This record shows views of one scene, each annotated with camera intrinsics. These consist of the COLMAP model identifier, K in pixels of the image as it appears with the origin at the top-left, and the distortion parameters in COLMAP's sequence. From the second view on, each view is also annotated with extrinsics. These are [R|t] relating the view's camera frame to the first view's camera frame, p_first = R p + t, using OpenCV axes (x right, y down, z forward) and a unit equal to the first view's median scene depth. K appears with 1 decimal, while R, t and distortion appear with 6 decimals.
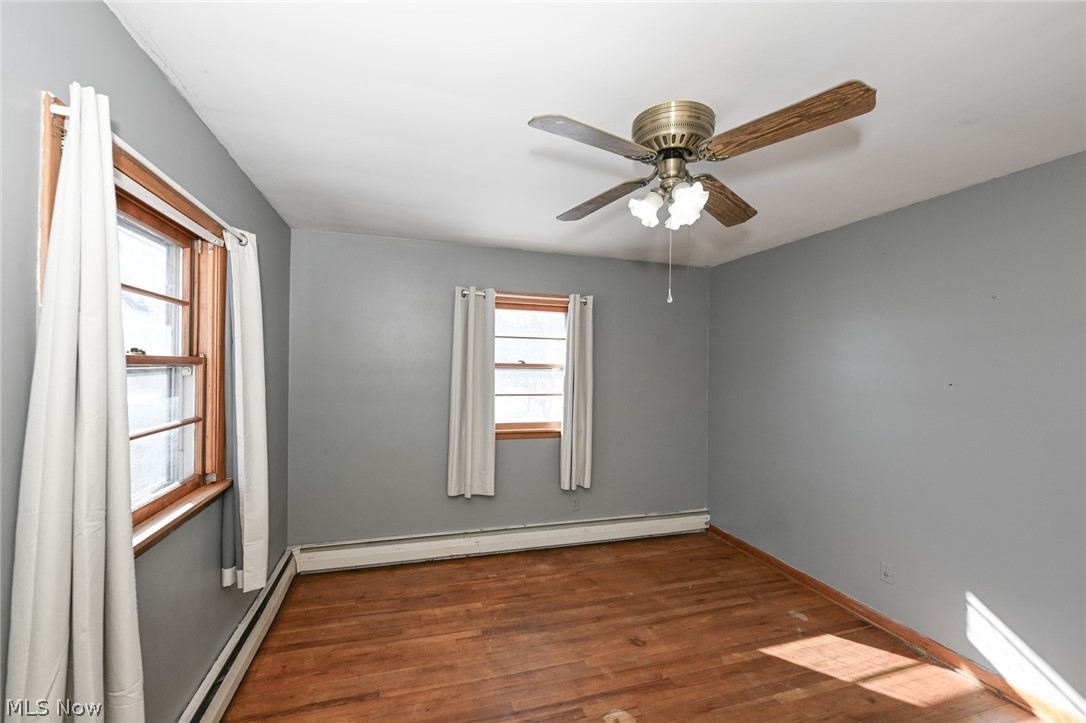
lens RADIAL K [[431.8, 0, 536.9], [0, 431.8, 365.6], [0, 0, 1]] dist [0.003270, 0.000477]
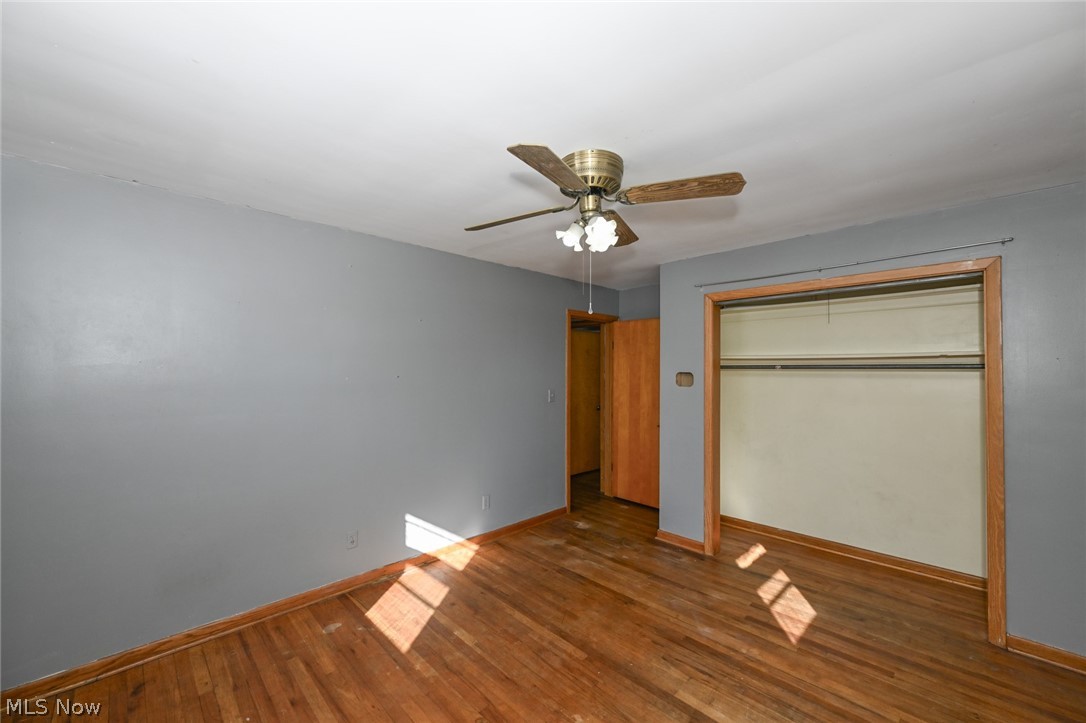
lens RADIAL K [[431.8, 0, 537.0], [0, 431.8, 363.5], [0, 0, 1]] dist [0.003270, 0.000477]
pose [[-0.441698, -0.011169, 0.897094, -0.506144], [-0.008929, 0.999928, 0.008053, -0.012683], [-0.897120, -0.004453, -0.441766, 1.187898]]
